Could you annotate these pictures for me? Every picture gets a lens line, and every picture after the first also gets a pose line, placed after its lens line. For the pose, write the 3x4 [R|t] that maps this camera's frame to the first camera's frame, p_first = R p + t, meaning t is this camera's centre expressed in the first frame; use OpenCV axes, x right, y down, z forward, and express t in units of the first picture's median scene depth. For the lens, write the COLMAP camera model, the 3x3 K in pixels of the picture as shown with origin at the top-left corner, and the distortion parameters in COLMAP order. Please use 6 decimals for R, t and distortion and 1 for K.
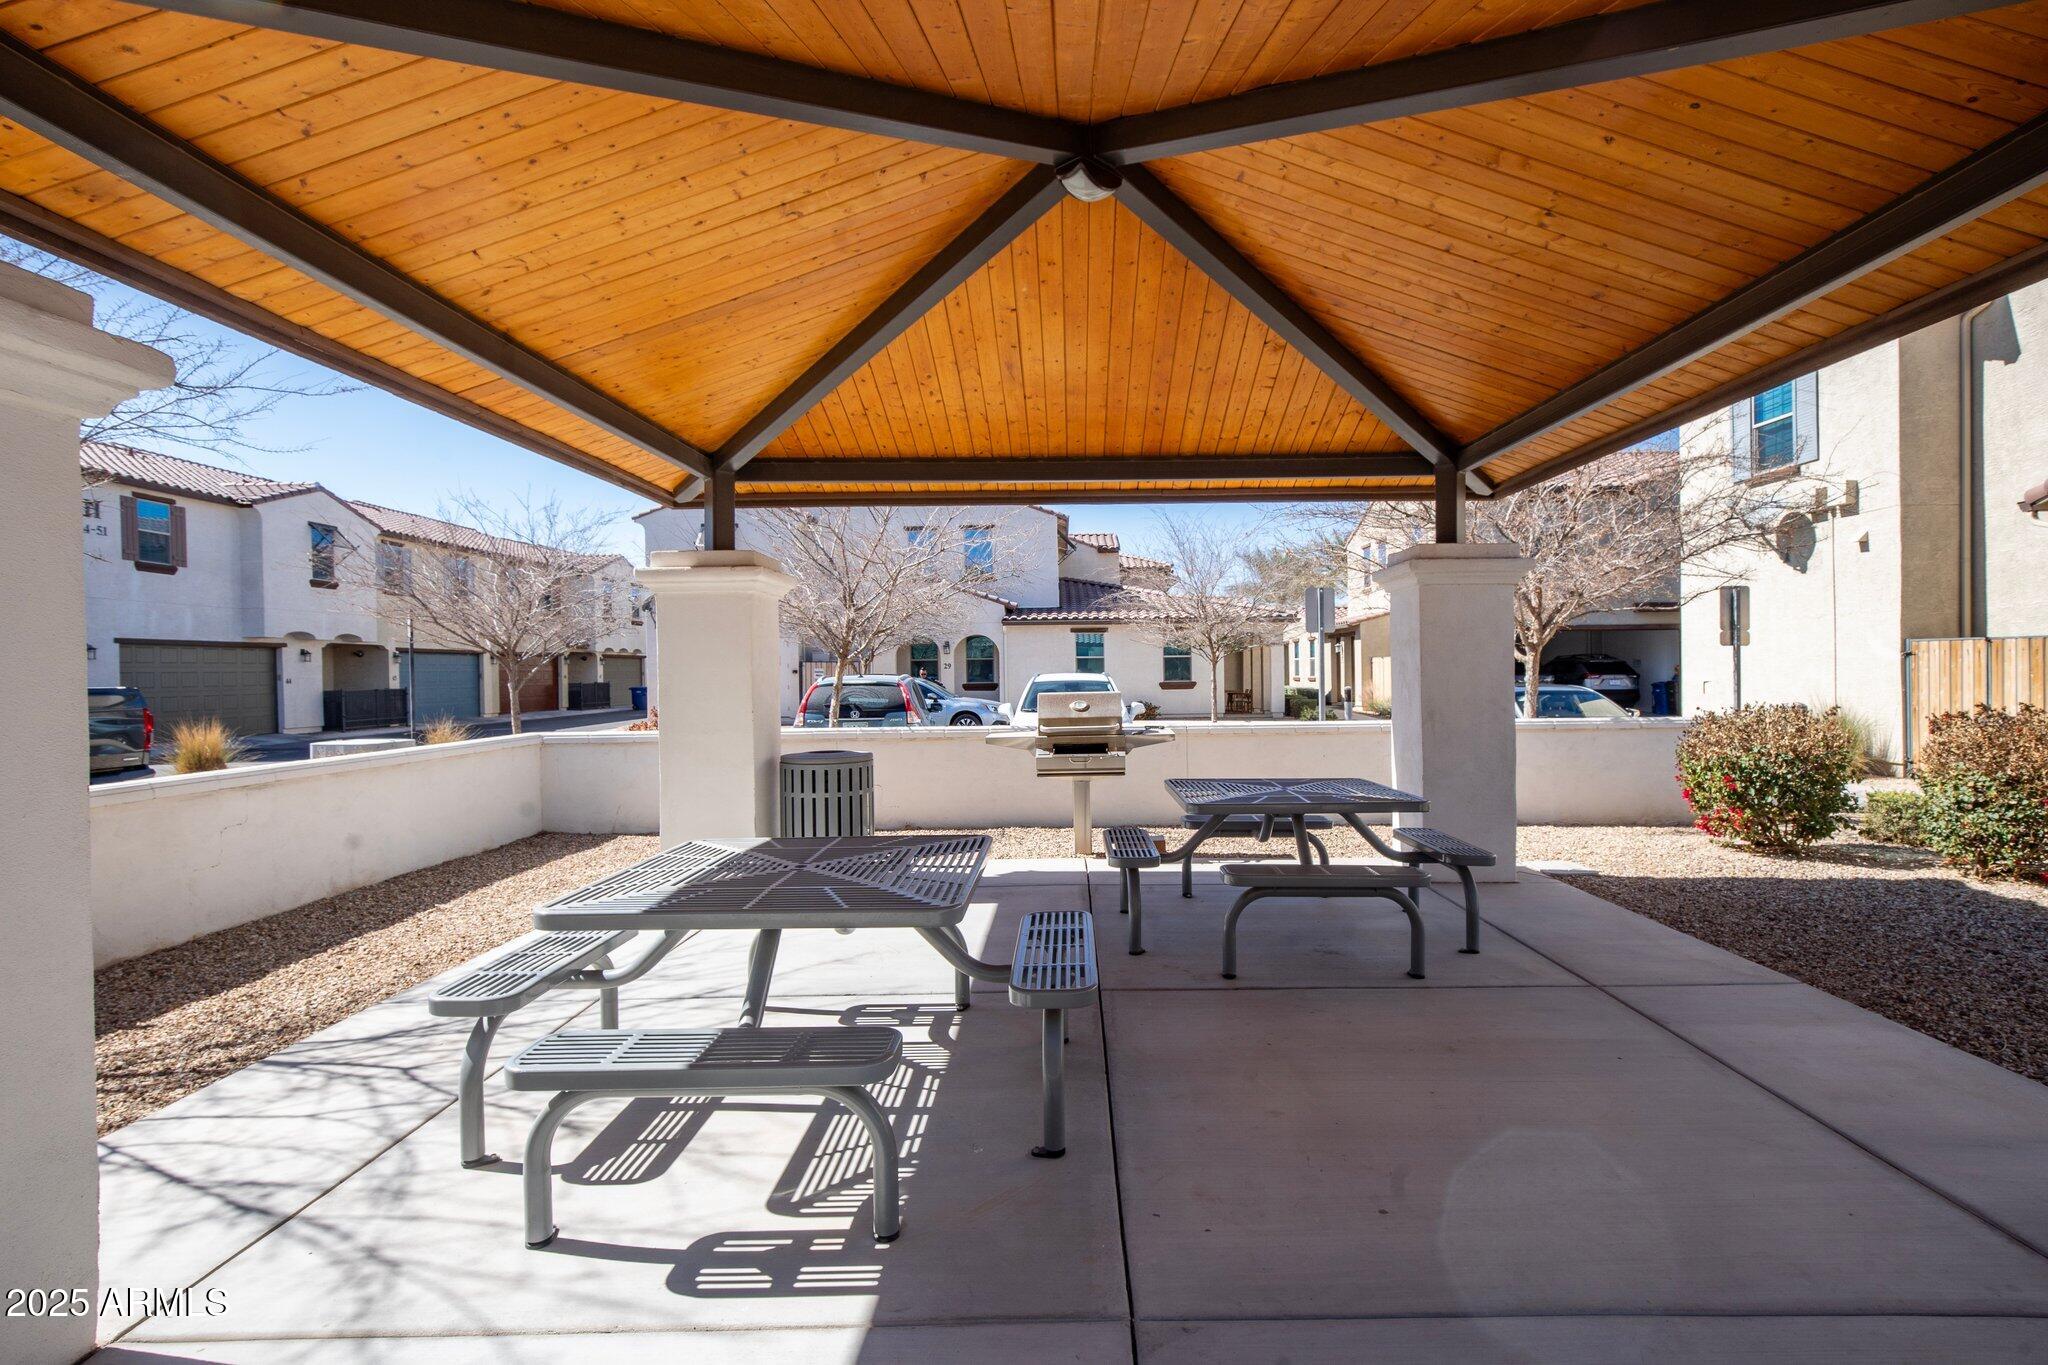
lens RADIAL K [[961.1, 0, 1043.0], [0, 961.1, 667.1], [0, 0, 1]] dist [-0.040708, 0.006126]
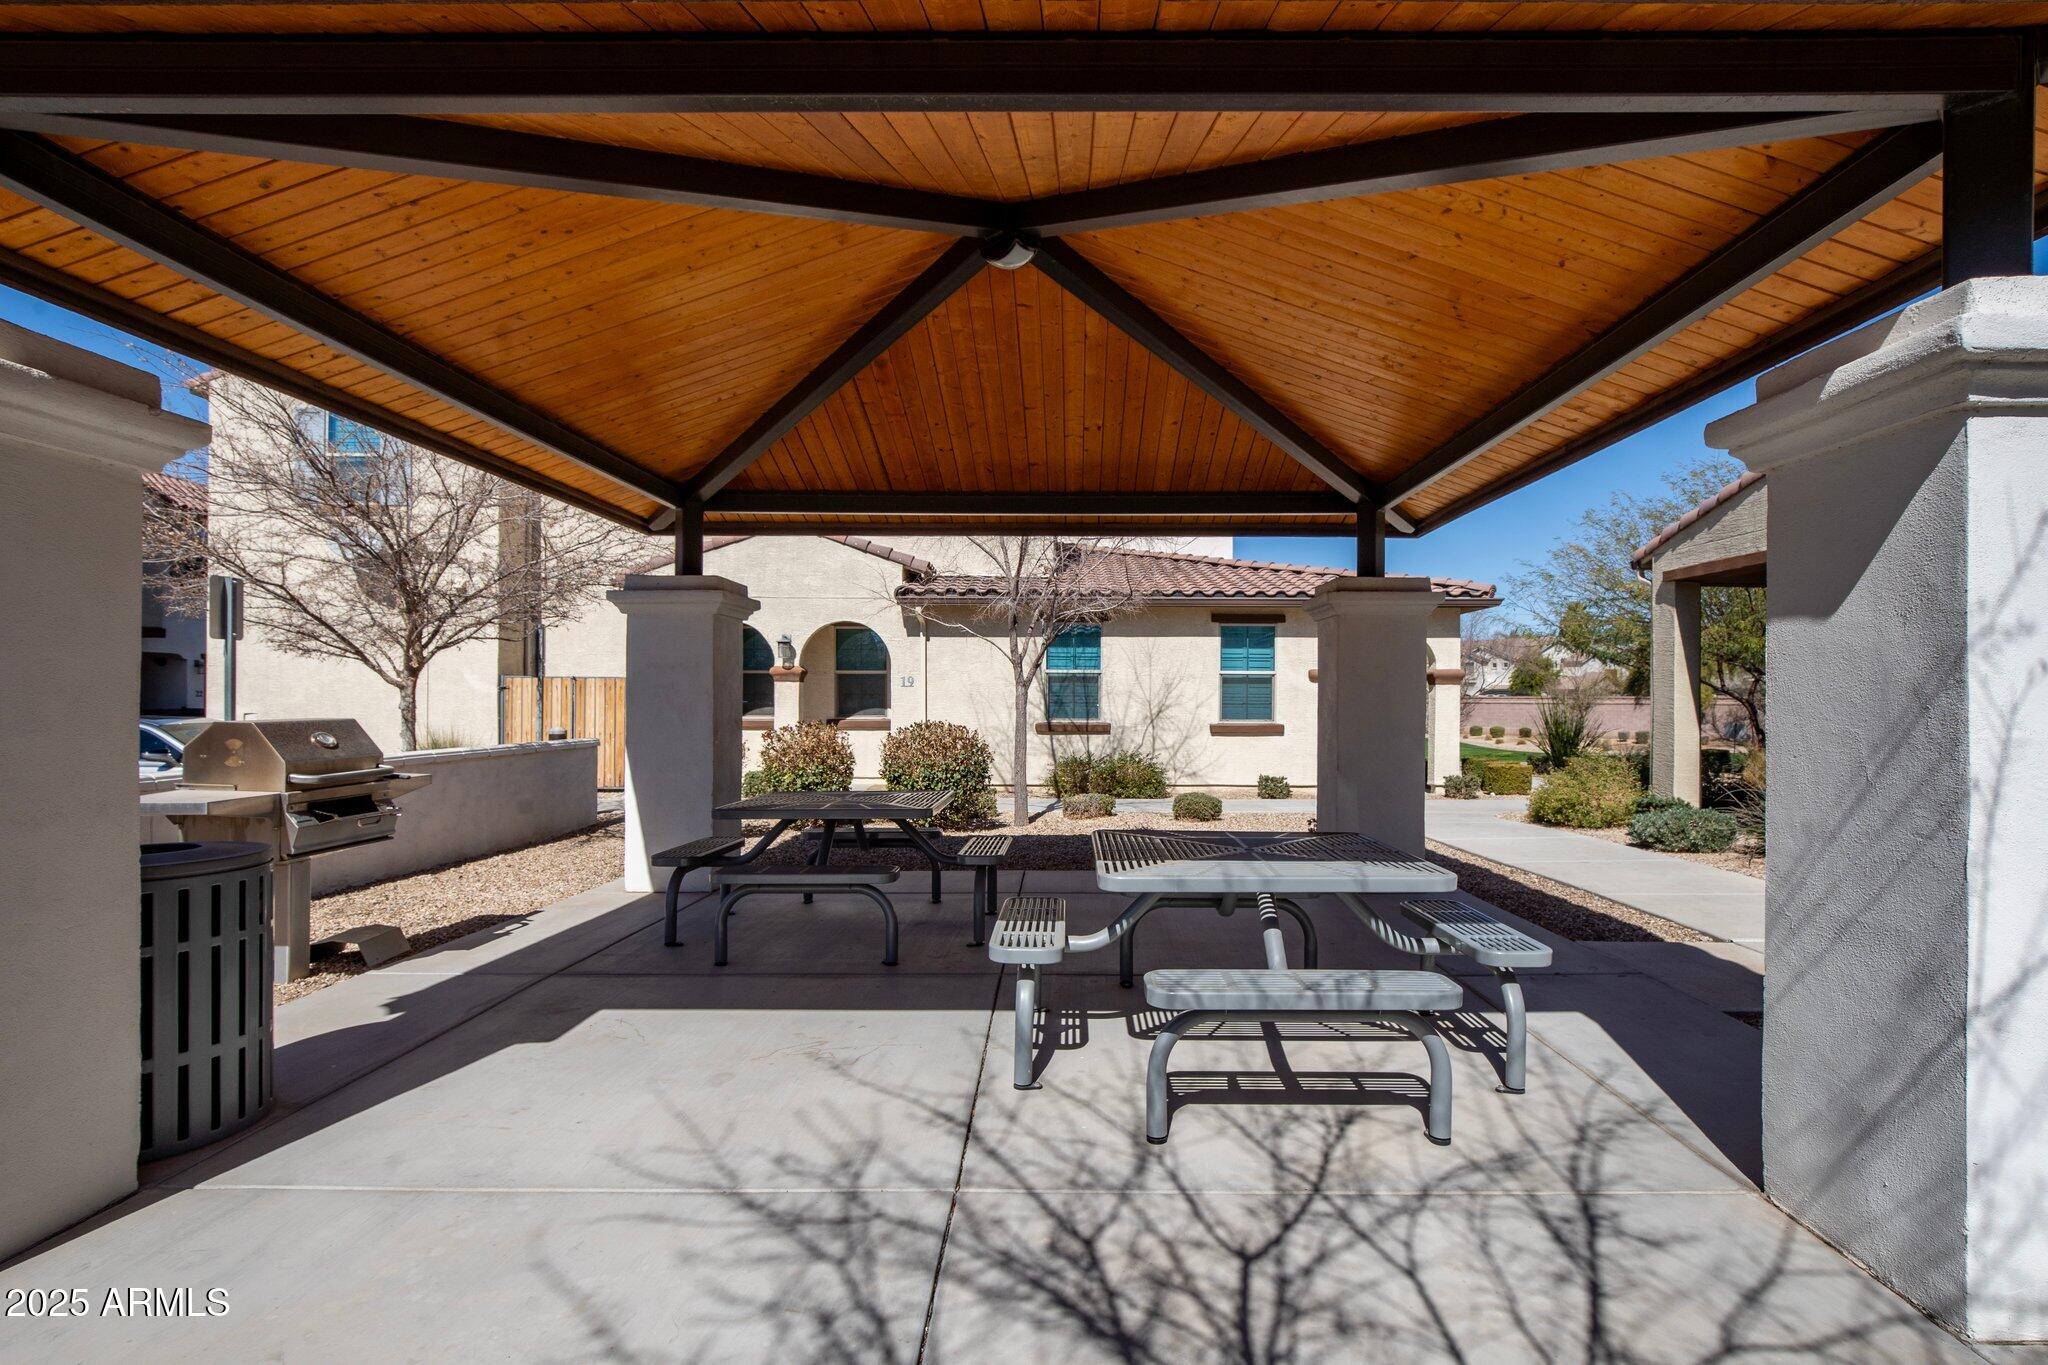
lens RADIAL K [[961.1, 0, 1043.0], [0, 961.1, 667.1], [0, 0, 1]] dist [-0.040708, 0.006126]
pose [[0.086698, 0.034303, 0.995644, -1.456842], [-0.000006, 0.999407, -0.034432, 0.005729], [-0.996235, 0.002979, 0.086646, 1.119937]]
